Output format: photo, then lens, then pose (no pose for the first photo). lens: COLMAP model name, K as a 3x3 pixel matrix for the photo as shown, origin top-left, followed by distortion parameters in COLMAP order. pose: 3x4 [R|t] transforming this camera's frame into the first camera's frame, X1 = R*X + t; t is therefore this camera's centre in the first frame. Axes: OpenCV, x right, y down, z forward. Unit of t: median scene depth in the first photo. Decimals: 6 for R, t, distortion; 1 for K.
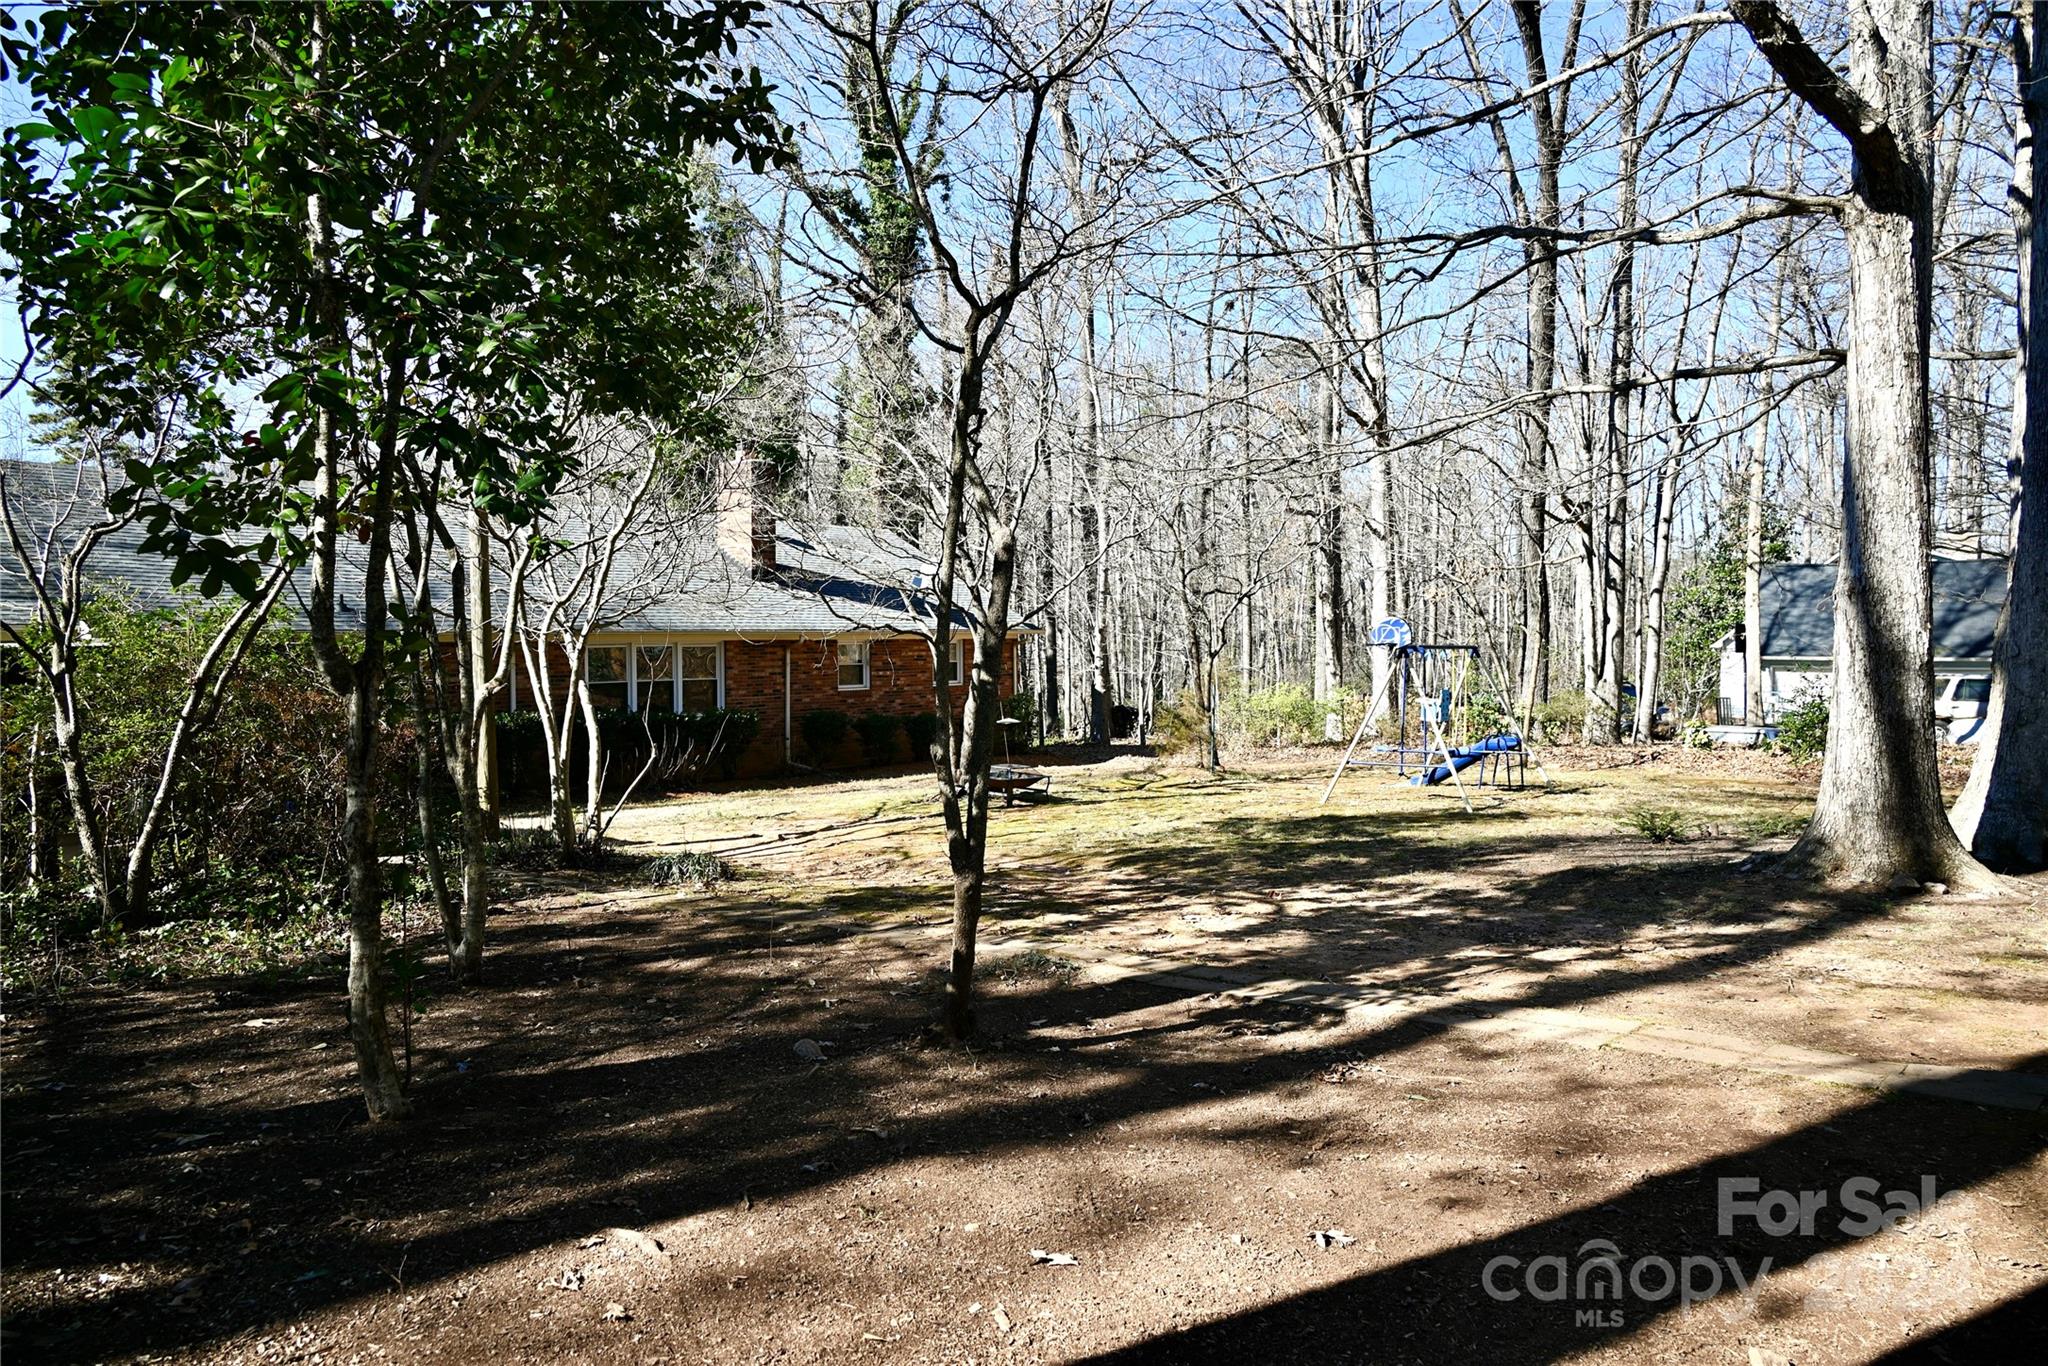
lens RADIAL K [[1332.2, 0, 1024.0], [0, 1332.2, 683.0], [0, 0, 1]] dist [-0.012241, -0.003987]
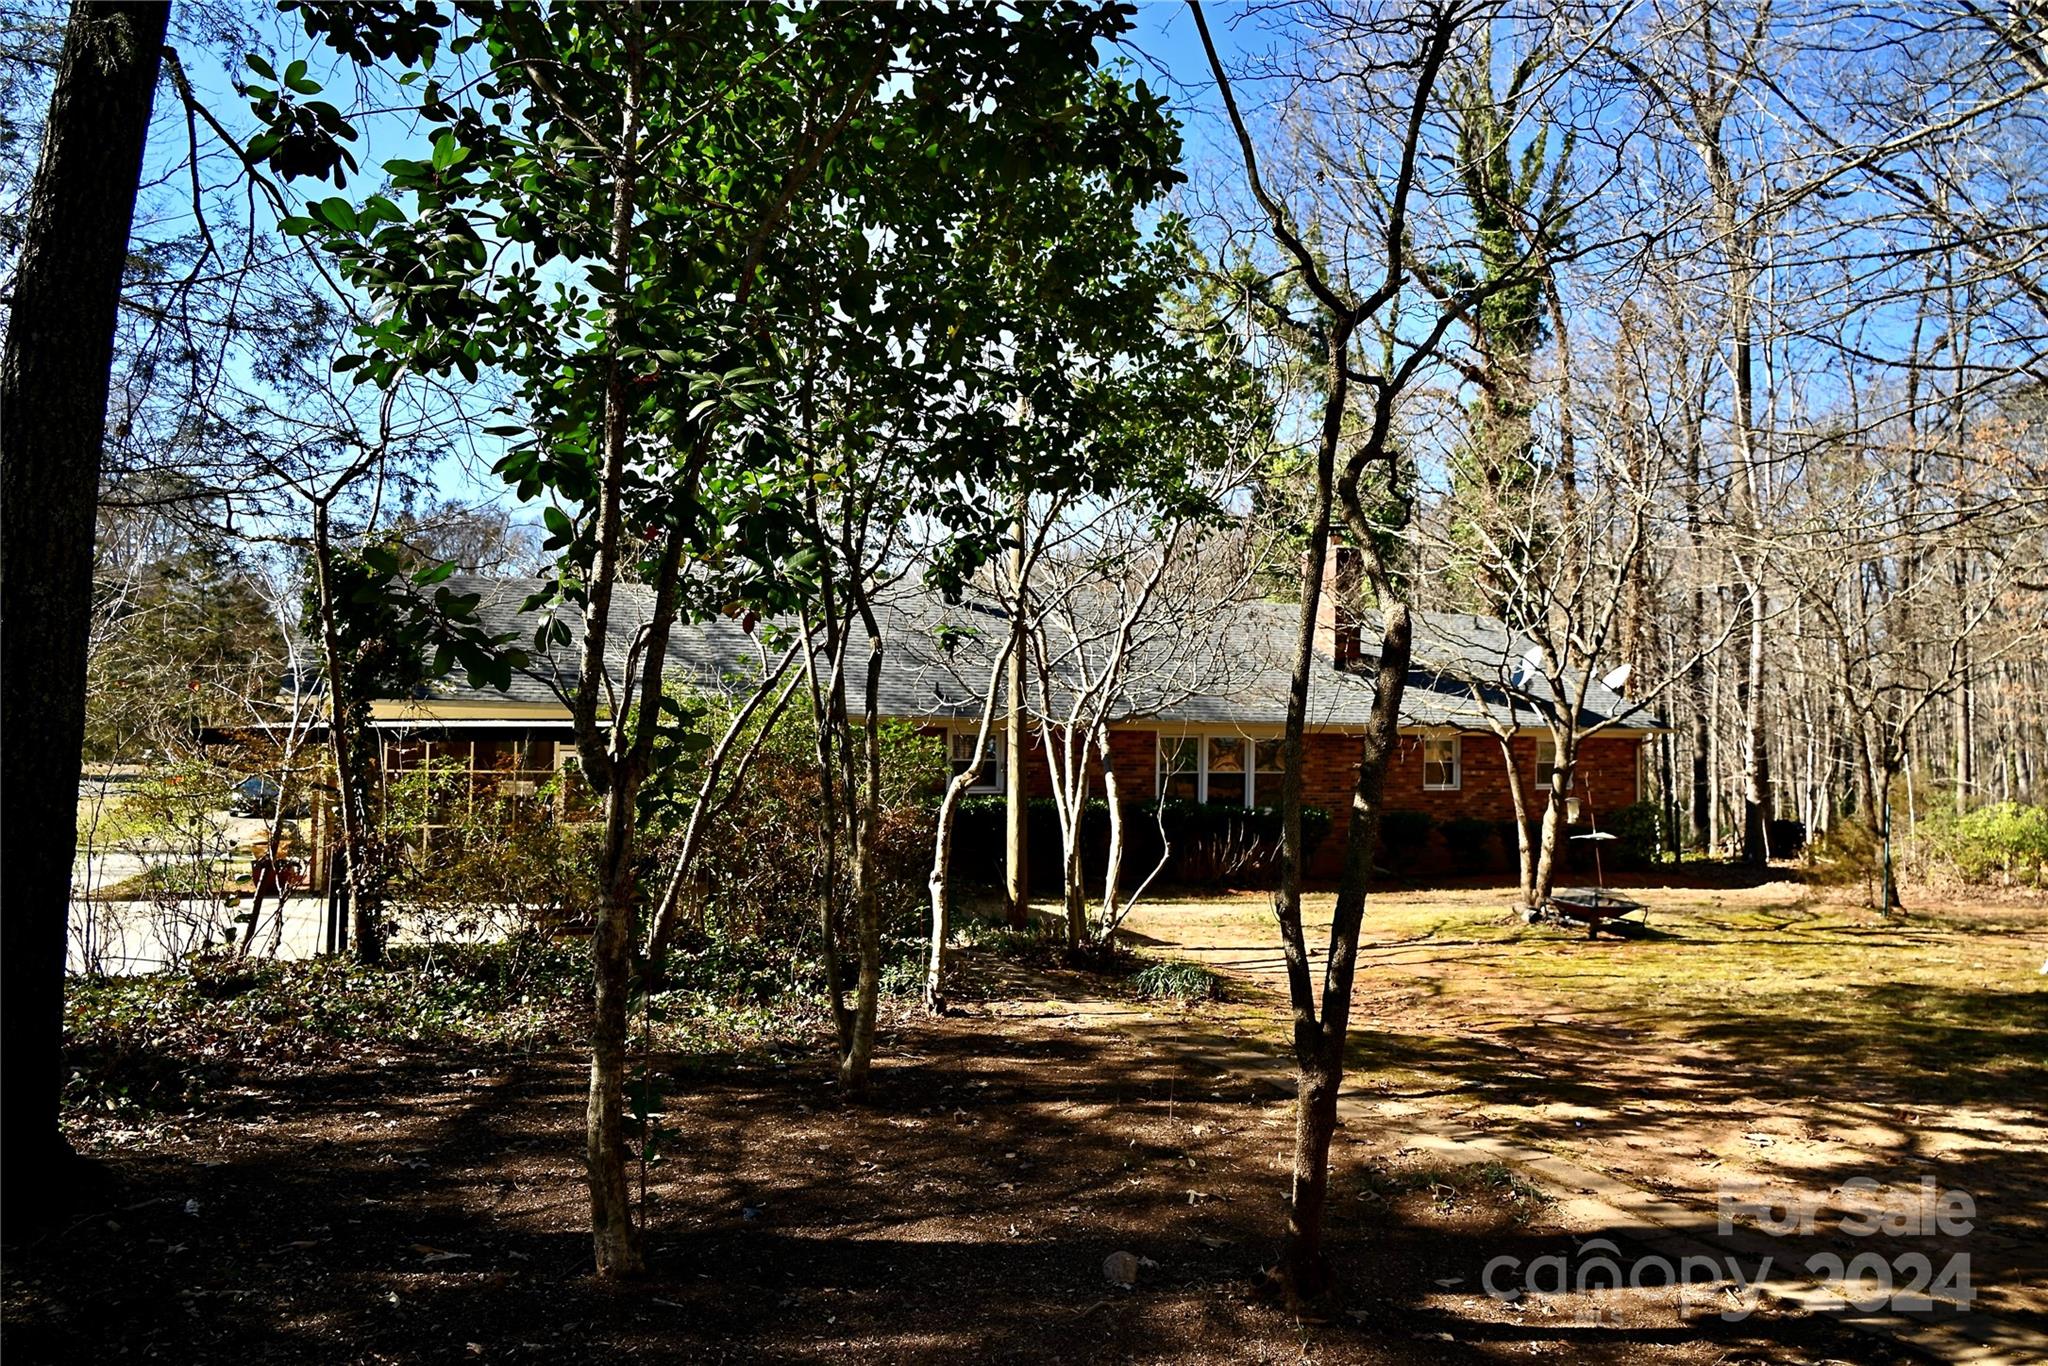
lens RADIAL K [[1332.2, 0, 1024.0], [0, 1332.2, 683.0], [0, 0, 1]] dist [-0.012241, -0.003987]
pose [[0.894619, 0.006215, -0.446786, 0.059383], [-0.036415, 0.997591, -0.059037, -0.008926], [0.445343, 0.069086, 0.892691, 0.110401]]
